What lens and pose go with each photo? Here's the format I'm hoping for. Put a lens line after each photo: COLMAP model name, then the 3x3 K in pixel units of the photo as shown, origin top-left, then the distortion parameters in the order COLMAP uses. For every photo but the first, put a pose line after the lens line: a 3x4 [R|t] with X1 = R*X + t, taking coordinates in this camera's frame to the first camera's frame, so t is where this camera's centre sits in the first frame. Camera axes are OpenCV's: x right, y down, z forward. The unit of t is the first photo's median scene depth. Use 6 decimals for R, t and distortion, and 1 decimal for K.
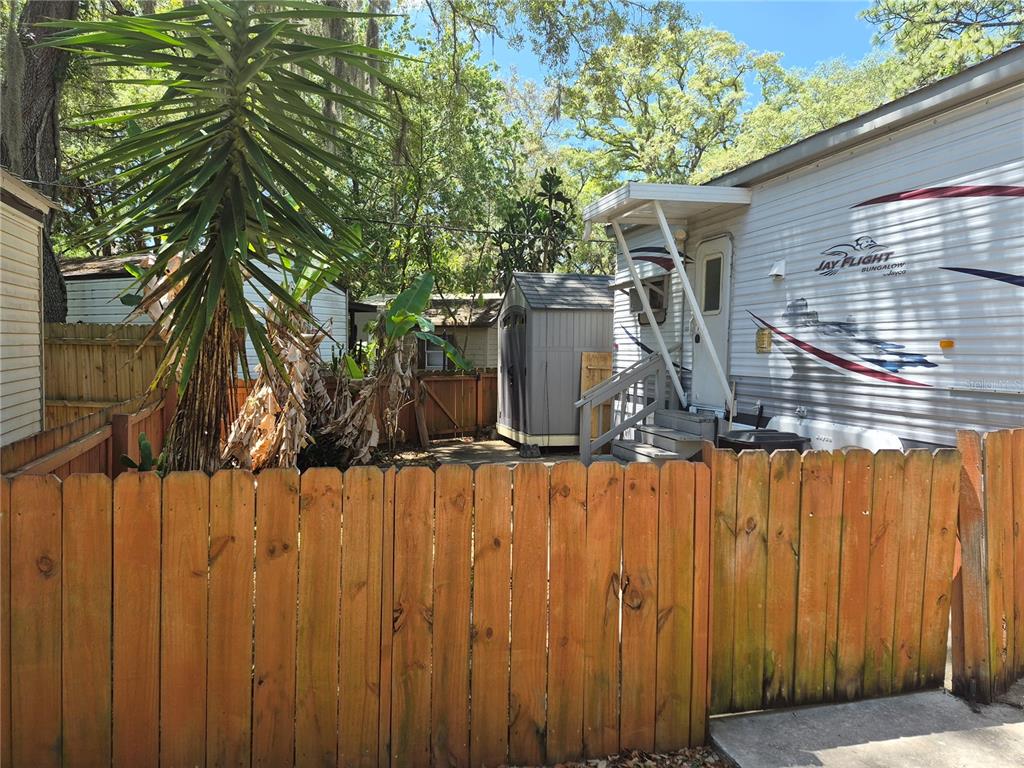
lens RADIAL K [[725.6, 0, 514.8], [0, 725.6, 378.7], [0, 0, 1]] dist [0.083219, -0.007808]
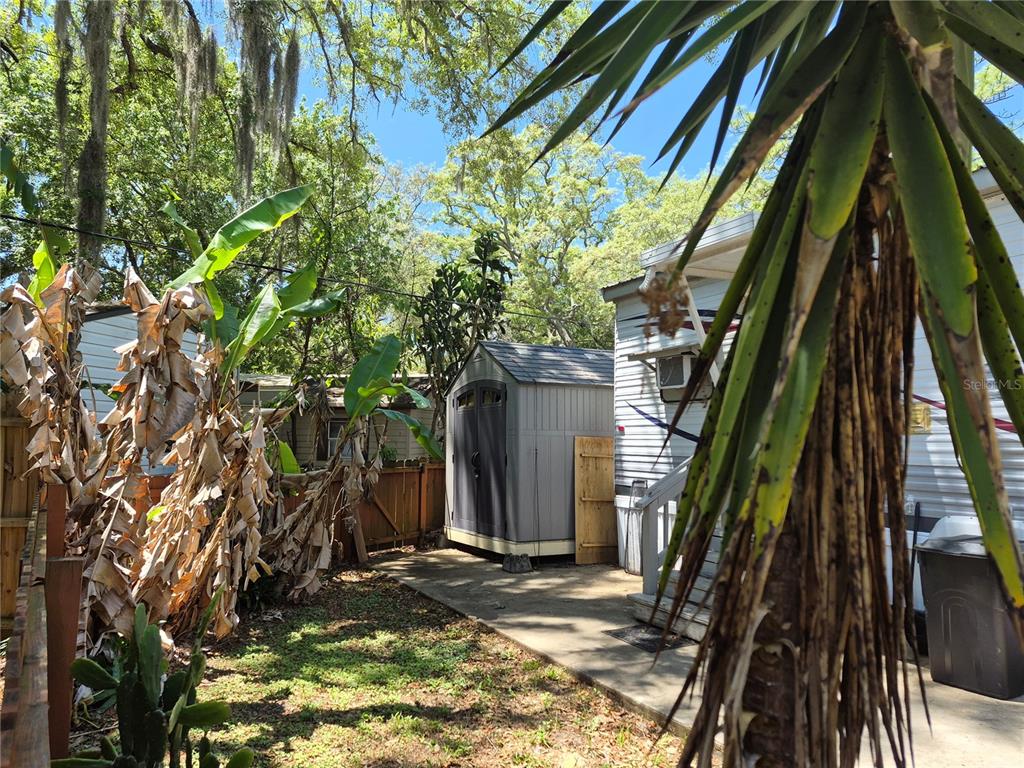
lens RADIAL K [[725.6, 0, 511.5], [0, 725.6, 388.3], [0, 0, 1]] dist [0.083219, -0.007808]
pose [[0.973272, 0.011948, 0.229343, -0.161884], [0.014105, 0.993651, -0.111623, -0.000411], [-0.229221, 0.111875, 0.966924, 0.211396]]
